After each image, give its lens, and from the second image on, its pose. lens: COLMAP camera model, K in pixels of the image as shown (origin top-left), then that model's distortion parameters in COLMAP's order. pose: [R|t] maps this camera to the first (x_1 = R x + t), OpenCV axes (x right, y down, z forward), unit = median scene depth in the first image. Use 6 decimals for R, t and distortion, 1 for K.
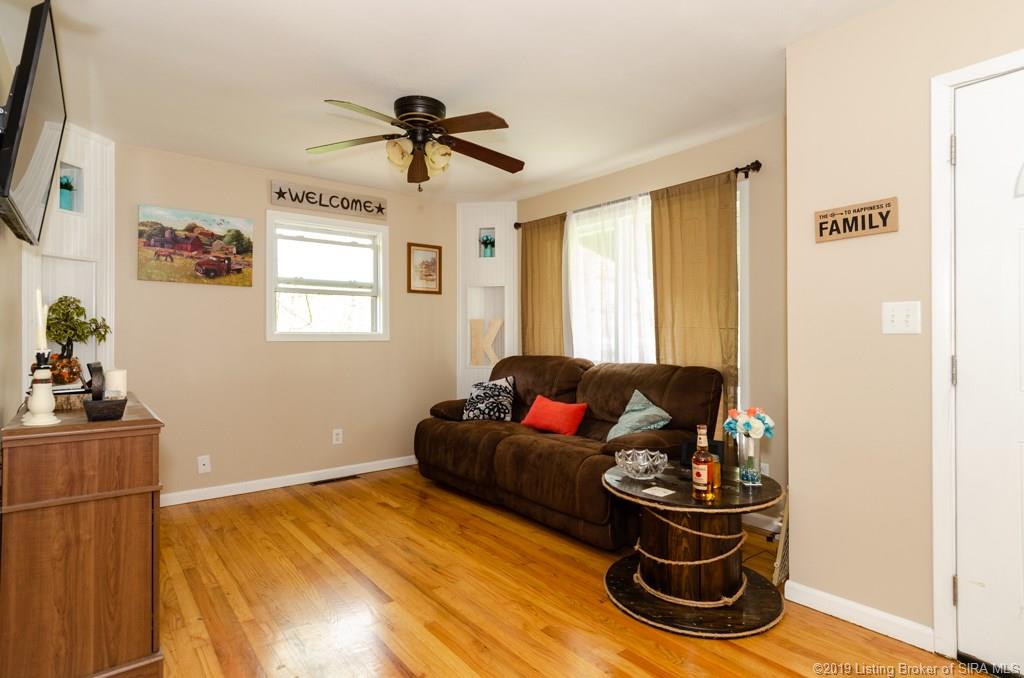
lens RADIAL K [[534.2, 0, 515.8], [0, 534.2, 334.9], [0, 0, 1]] dist [0.000458, -0.000893]
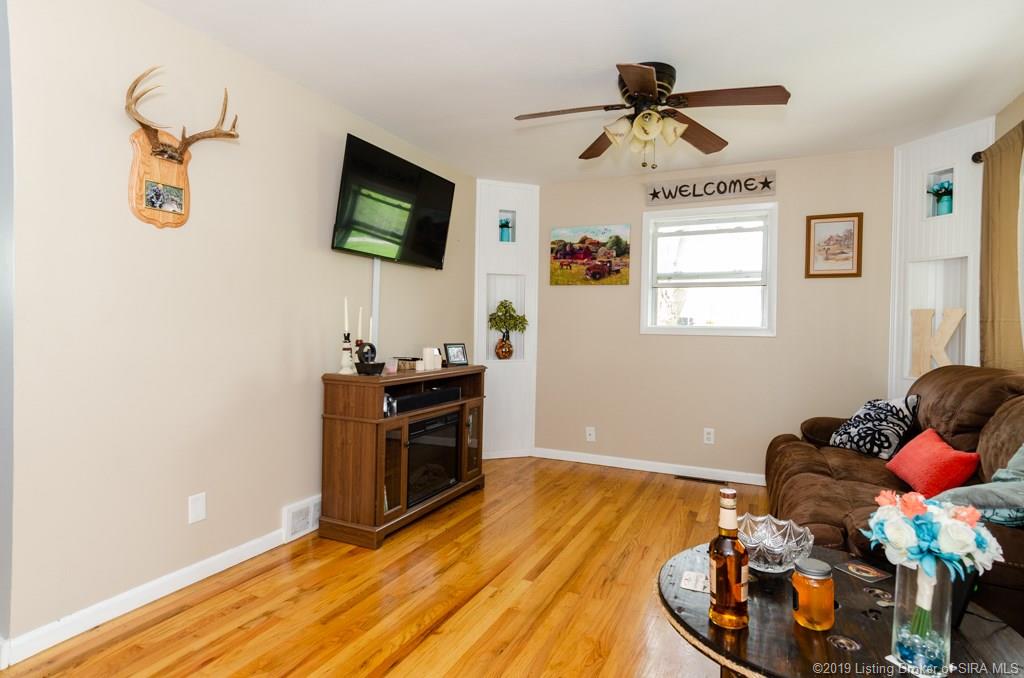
lens RADIAL K [[534.2, 0, 514.5], [0, 534.2, 336.3], [0, 0, 1]] dist [0.000458, -0.000893]
pose [[0.438565, 0.022439, -0.898420, 0.391523], [-0.013999, 0.999738, 0.018136, 0.000636], [0.898591, 0.004623, 0.438764, 0.290928]]
